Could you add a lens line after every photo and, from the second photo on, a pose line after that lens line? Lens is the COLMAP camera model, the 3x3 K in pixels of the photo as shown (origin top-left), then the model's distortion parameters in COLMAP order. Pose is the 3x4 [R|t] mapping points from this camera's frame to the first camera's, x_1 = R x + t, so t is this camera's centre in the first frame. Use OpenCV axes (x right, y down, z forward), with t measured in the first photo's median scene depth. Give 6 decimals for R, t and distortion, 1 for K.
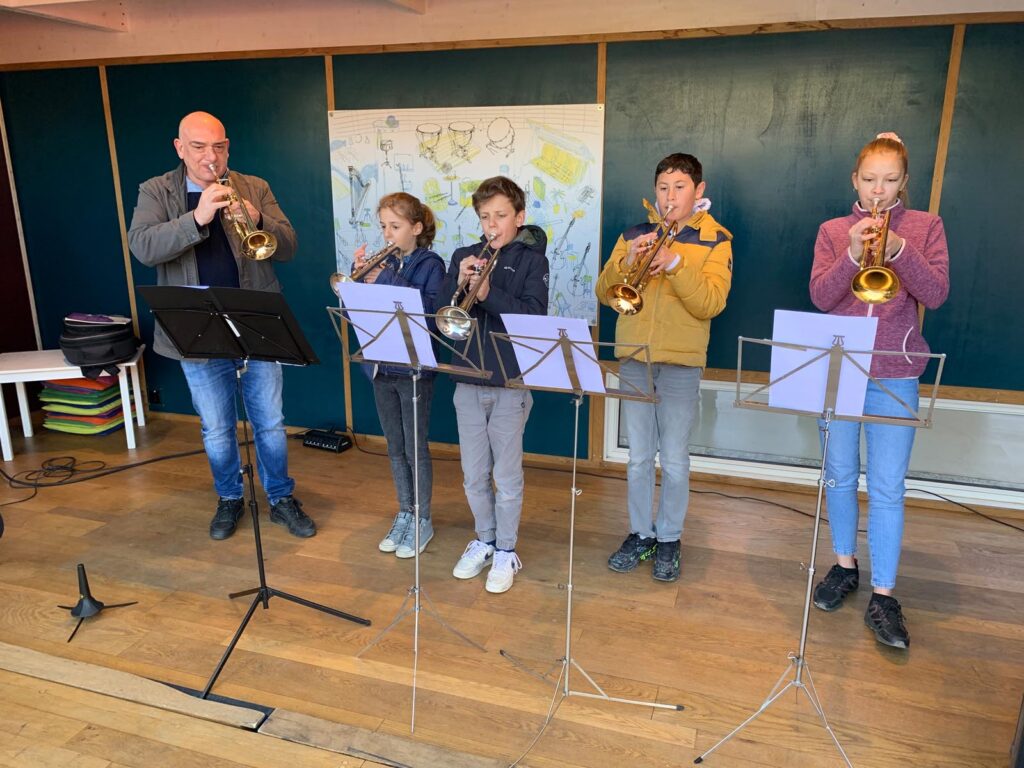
lens RADIAL K [[779.8, 0, 506.5], [0, 779.8, 391.8], [0, 0, 1]] dist [0.024433, -0.034811]
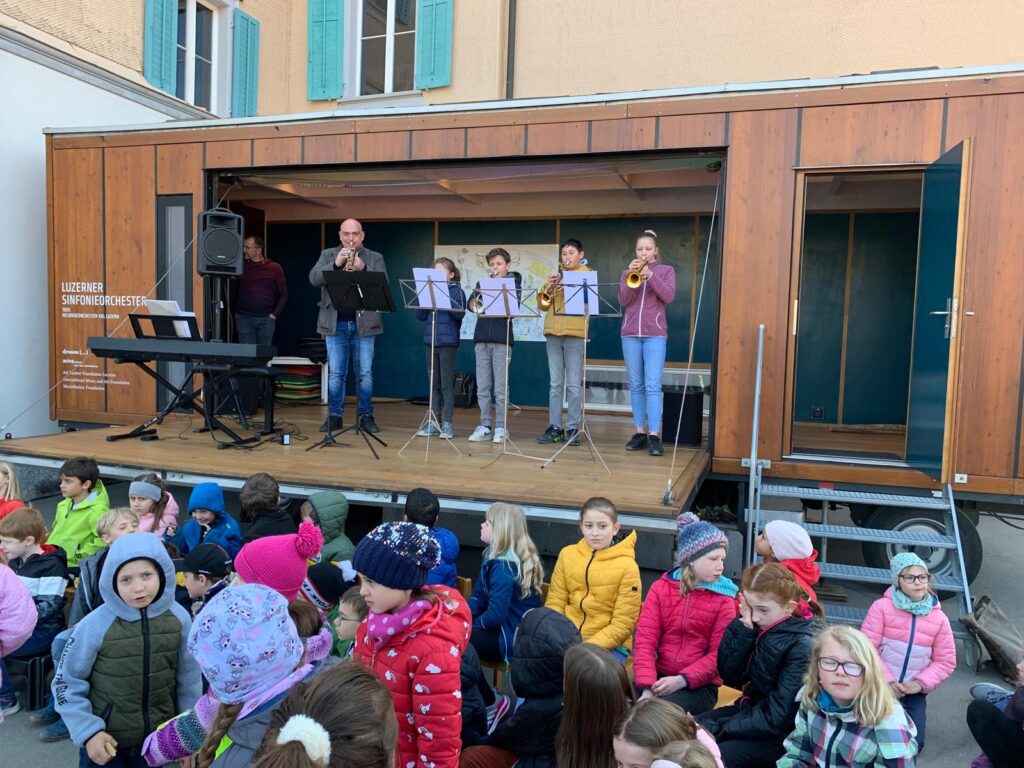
lens RADIAL K [[779.8, 0, 516.3], [0, 779.8, 391.9], [0, 0, 1]] dist [0.024433, -0.034811]
pose [[0.999613, 0.026157, 0.009469, -0.007229], [-0.023722, 0.979309, -0.200976, 0.487639], [-0.014530, 0.200673, 0.979550, -1.084657]]
